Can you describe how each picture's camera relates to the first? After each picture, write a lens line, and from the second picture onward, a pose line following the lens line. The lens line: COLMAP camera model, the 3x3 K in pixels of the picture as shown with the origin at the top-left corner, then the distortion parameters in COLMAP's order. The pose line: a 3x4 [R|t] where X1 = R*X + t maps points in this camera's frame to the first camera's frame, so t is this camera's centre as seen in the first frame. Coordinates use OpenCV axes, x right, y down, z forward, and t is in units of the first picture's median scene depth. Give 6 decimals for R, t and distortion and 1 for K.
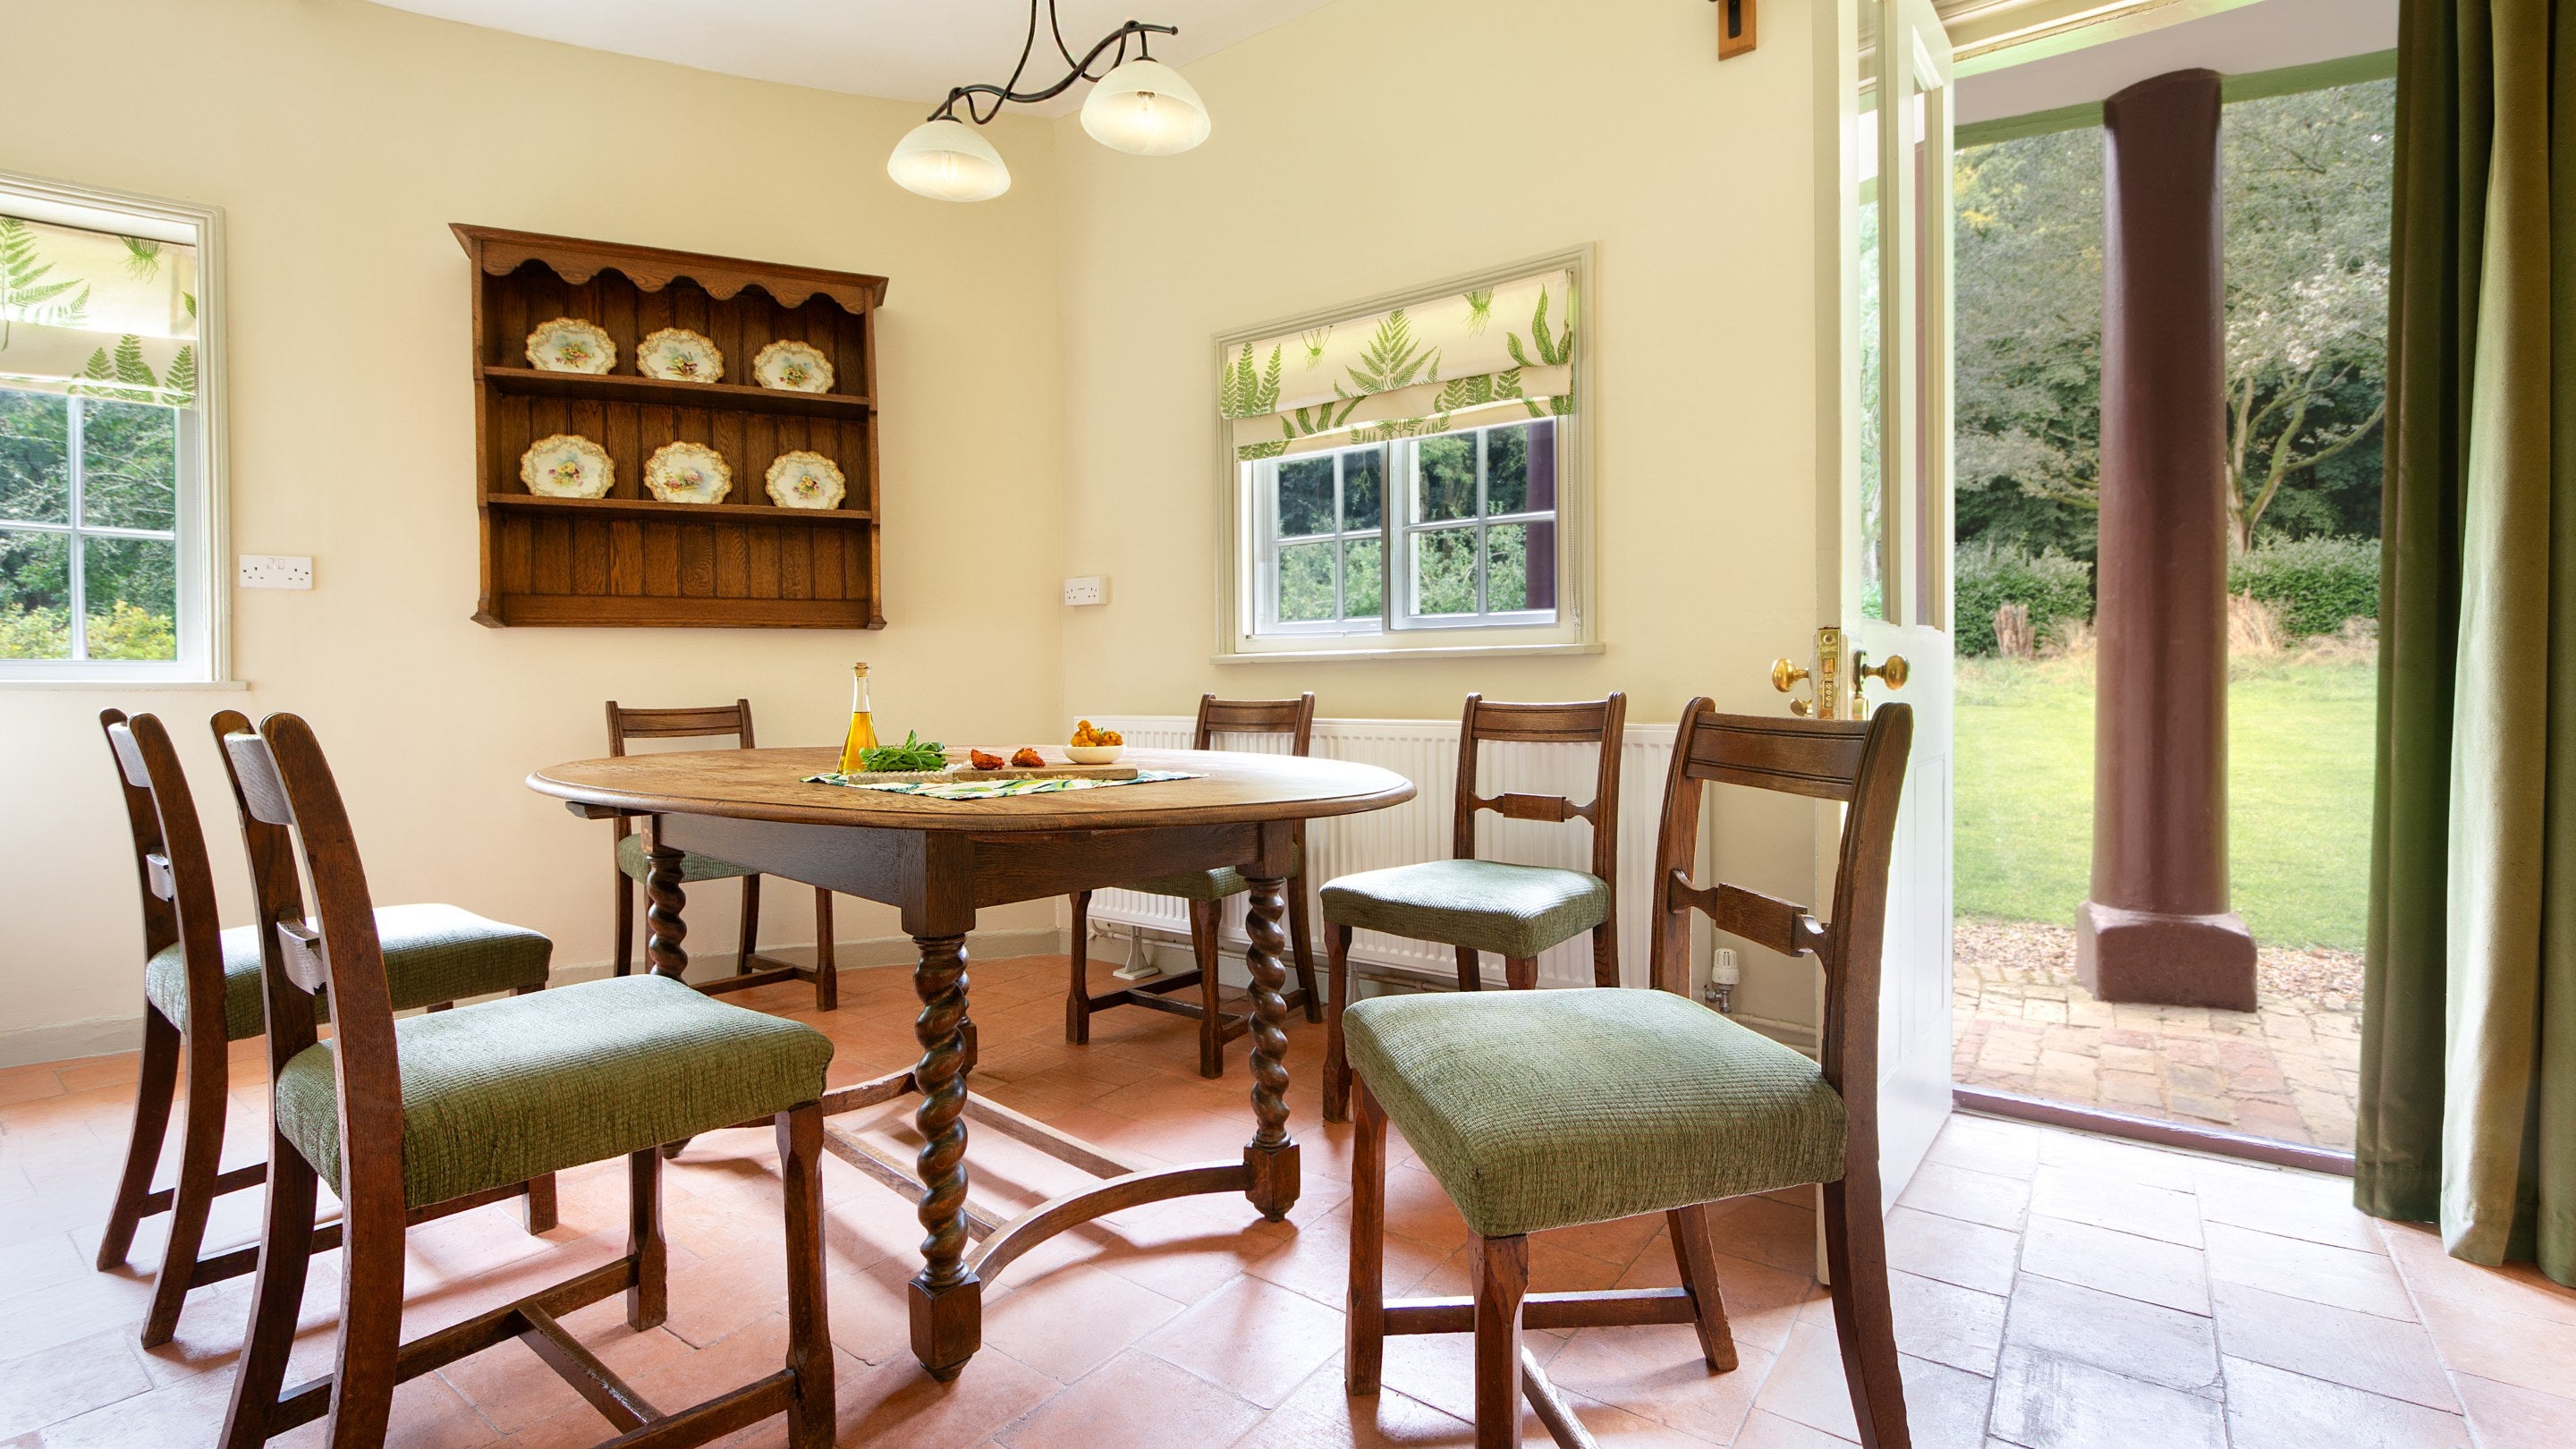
lens RADIAL K [[1165.7, 0, 1297.1], [0, 1165.7, 716.2], [0, 0, 1]] dist [-0.003053, -0.005384]
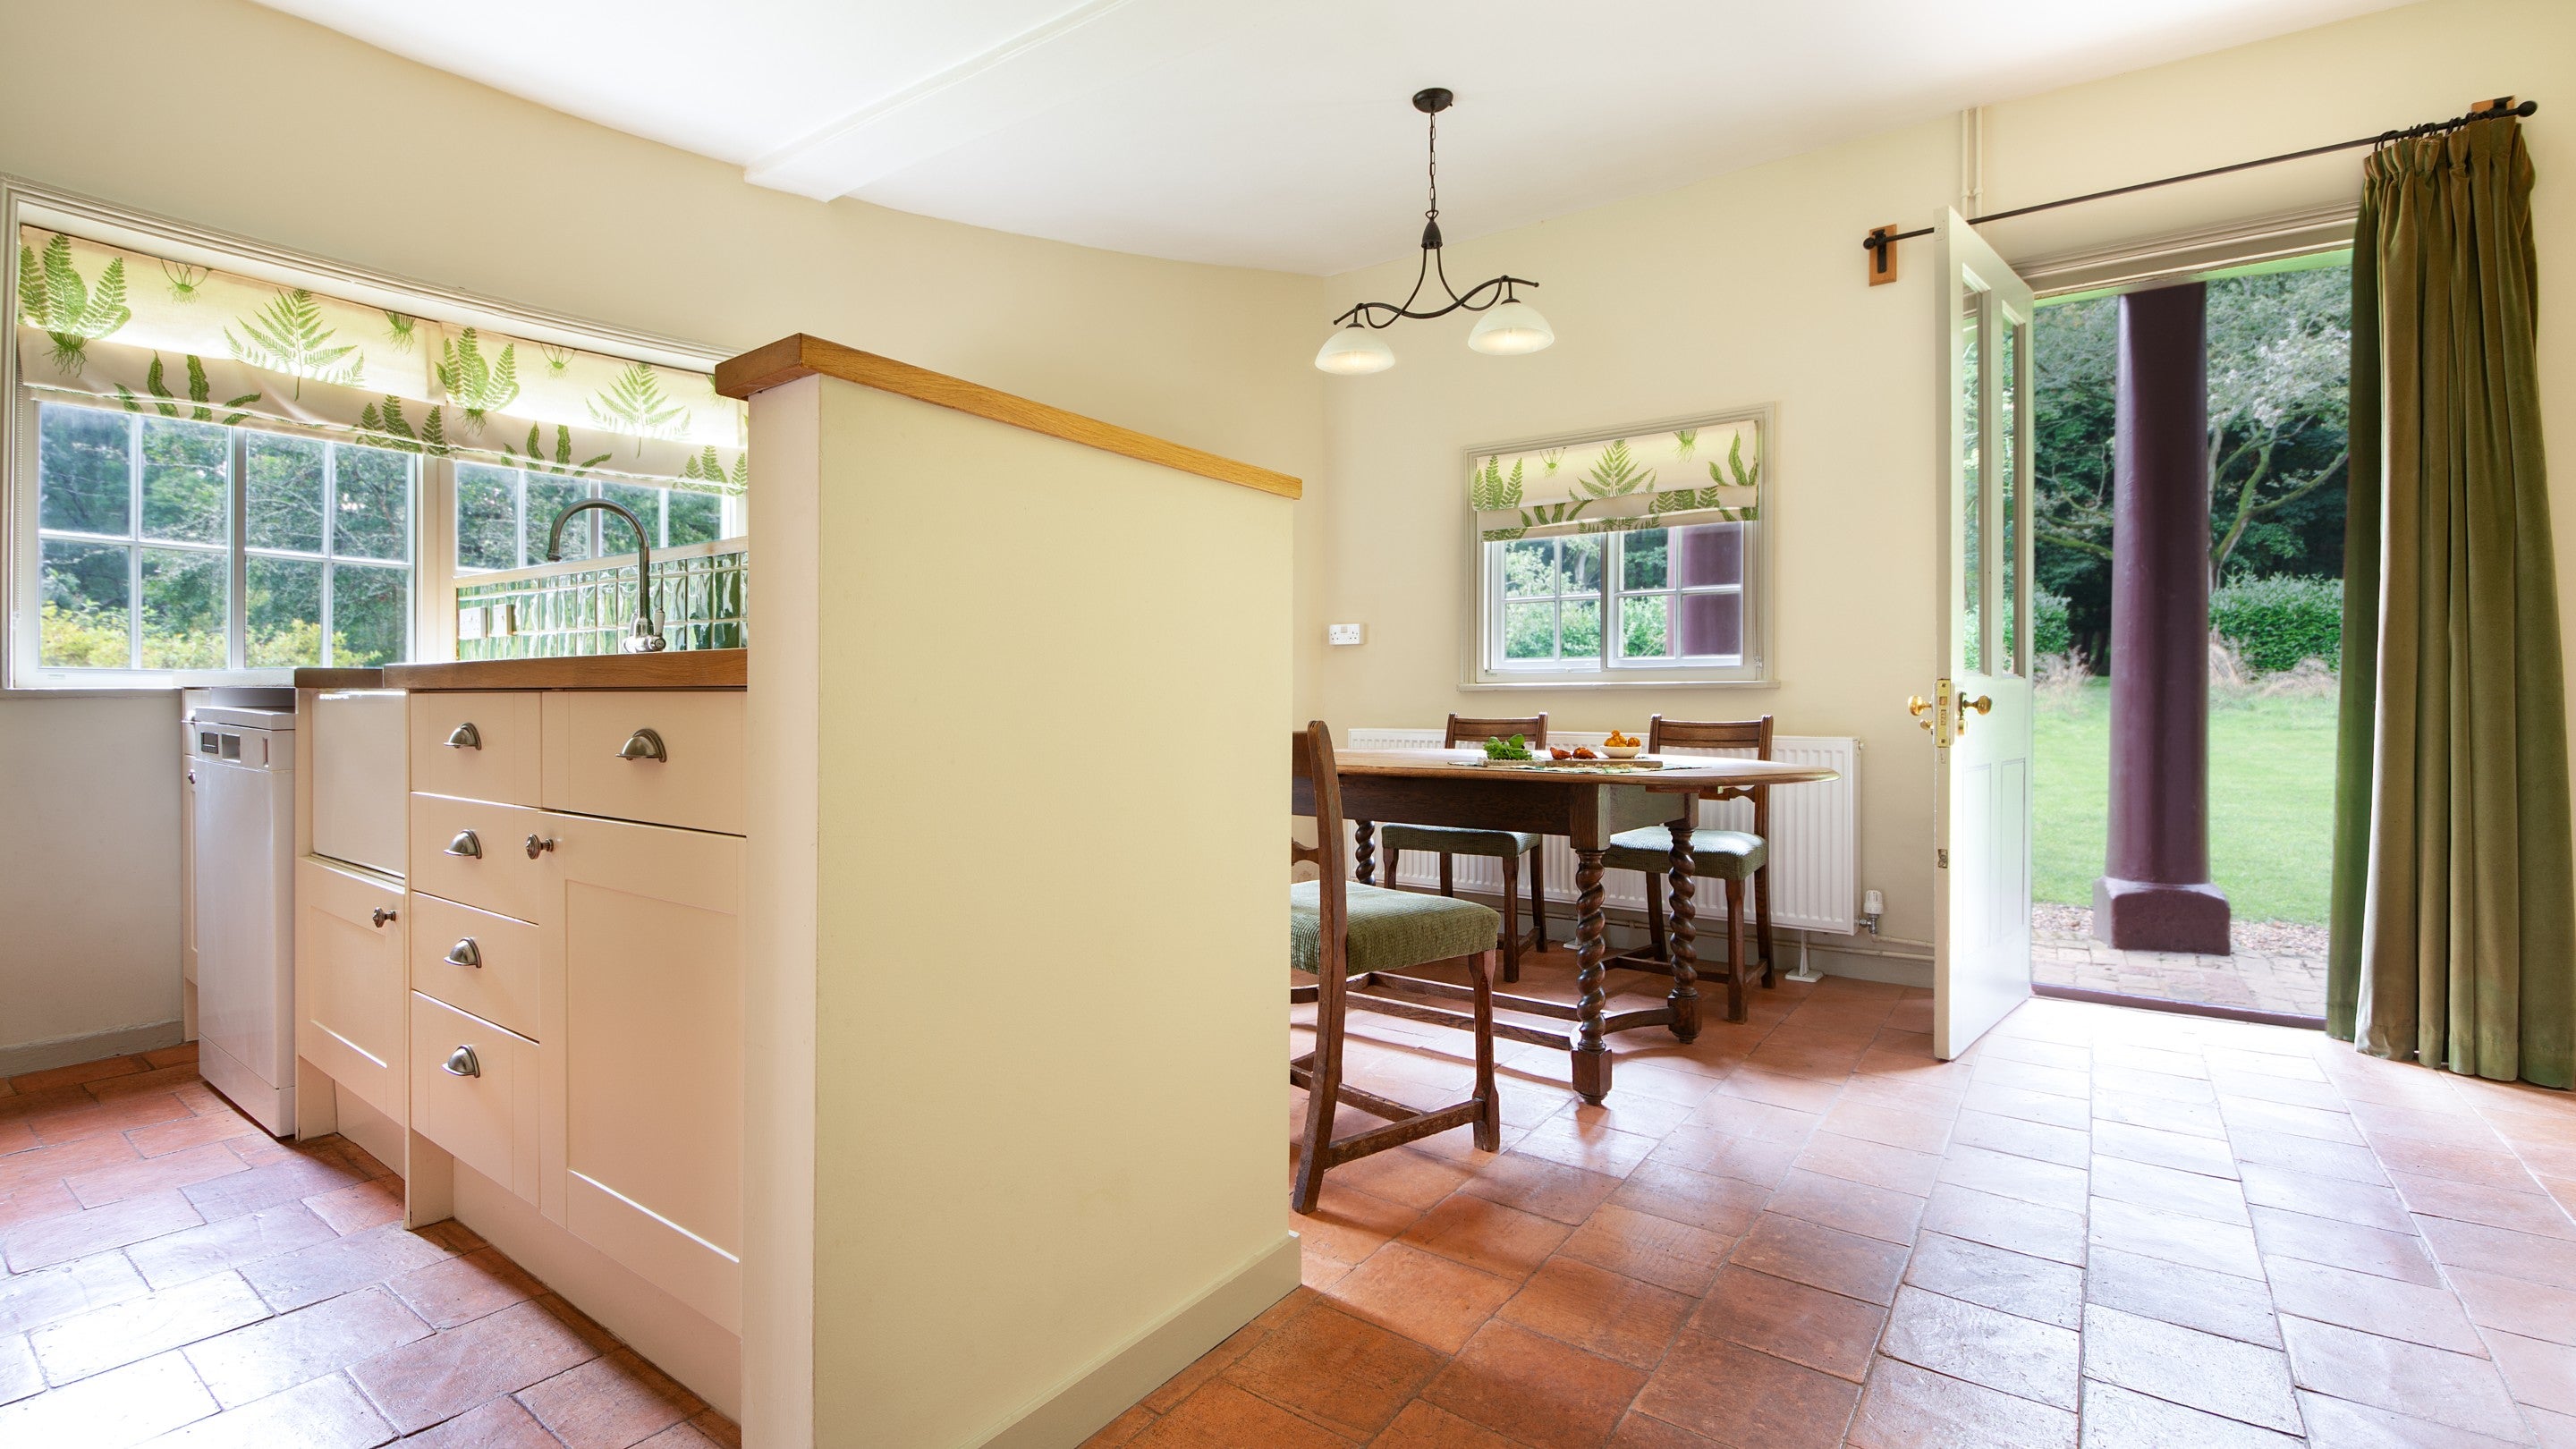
lens RADIAL K [[1165.7, 0, 1267.2], [0, 1165.7, 721.3], [0, 0, 1]] dist [-0.003053, -0.005384]
pose [[0.999934, 0.011279, 0.002038, -0.302208], [-0.011255, 0.999869, -0.011603, 0.008808], [-0.002168, 0.011579, 0.999931, -0.353729]]
